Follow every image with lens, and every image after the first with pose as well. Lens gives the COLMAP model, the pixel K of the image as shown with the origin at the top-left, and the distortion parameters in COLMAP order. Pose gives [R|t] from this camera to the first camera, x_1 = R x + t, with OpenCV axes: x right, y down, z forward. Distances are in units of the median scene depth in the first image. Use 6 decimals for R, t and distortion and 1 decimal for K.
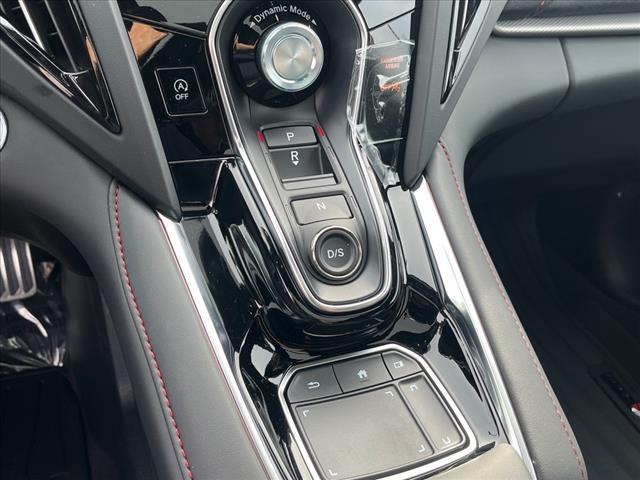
lens RADIAL K [[656.1, 0, 320.2], [0, 656.1, 239.1], [0, 0, 1]] dist [0.023201, 0.000000]
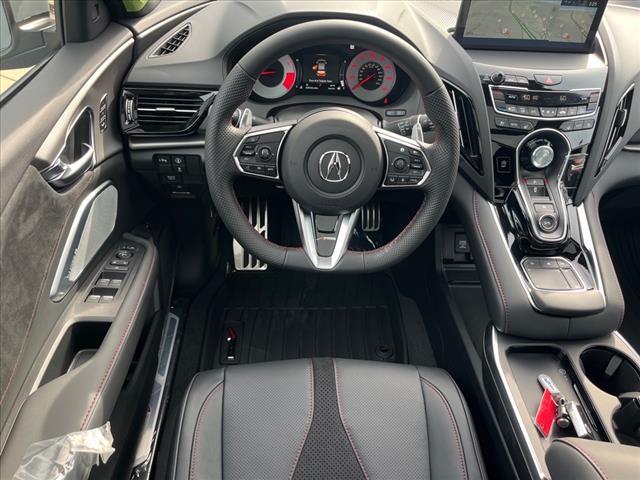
lens RADIAL K [[479.9, 0, 319.1], [0, 479.9, 242.2], [0, 0, 1]] dist [-0.006335, -0.007864]
pose [[0.938273, 0.167272, -0.302761, -0.266525], [-0.157433, 0.985895, 0.056805, 0.141184], [0.307992, -0.005634, 0.951372, -1.369015]]
